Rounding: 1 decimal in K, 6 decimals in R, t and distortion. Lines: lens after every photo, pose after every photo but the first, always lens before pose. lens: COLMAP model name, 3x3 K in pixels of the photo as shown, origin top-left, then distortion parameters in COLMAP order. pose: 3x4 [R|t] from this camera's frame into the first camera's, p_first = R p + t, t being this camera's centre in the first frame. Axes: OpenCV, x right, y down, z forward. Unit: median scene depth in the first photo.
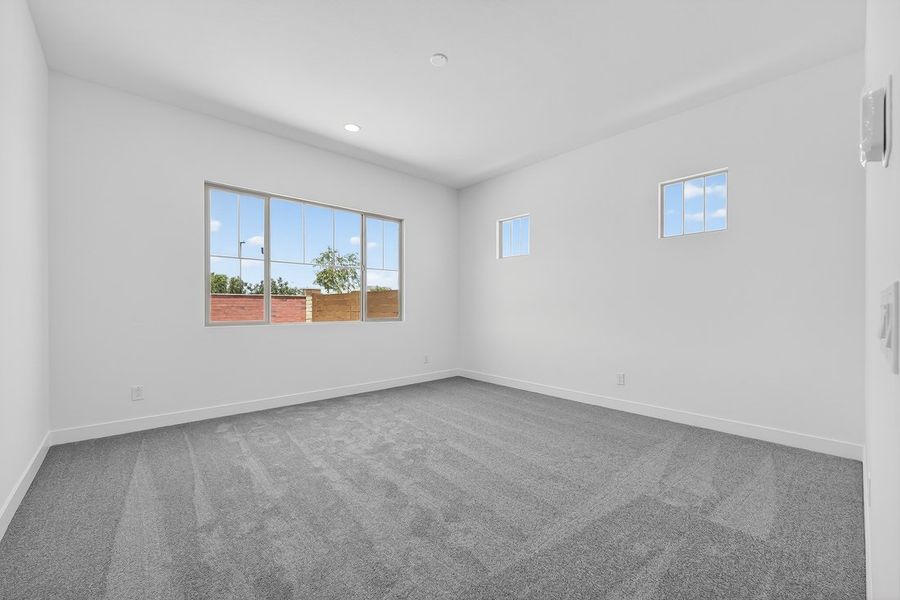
lens RADIAL K [[365.7, 0, 435.6], [0, 365.7, 313.3], [0, 0, 1]] dist [-0.009917, 0.000057]
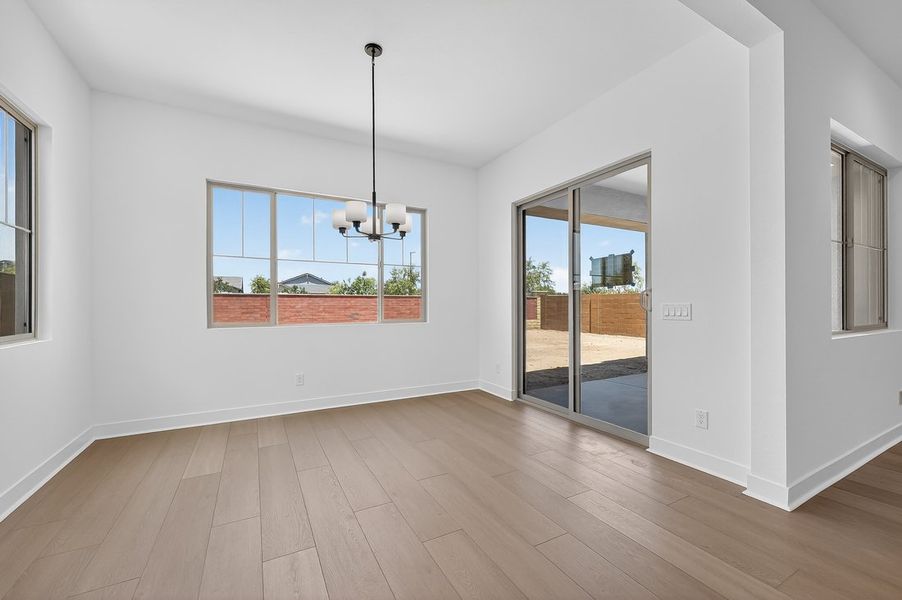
lens RADIAL K [[366.5, 0, 449.8], [0, 366.5, 302.3], [0, 0, 1]] dist [-0.009917, 0.000057]
pose [[0.976264, -0.005396, -0.216517, 0.199915], [-0.001514, 0.999495, -0.031736, -0.003137], [0.216579, 0.031310, 0.975763, 0.177592]]
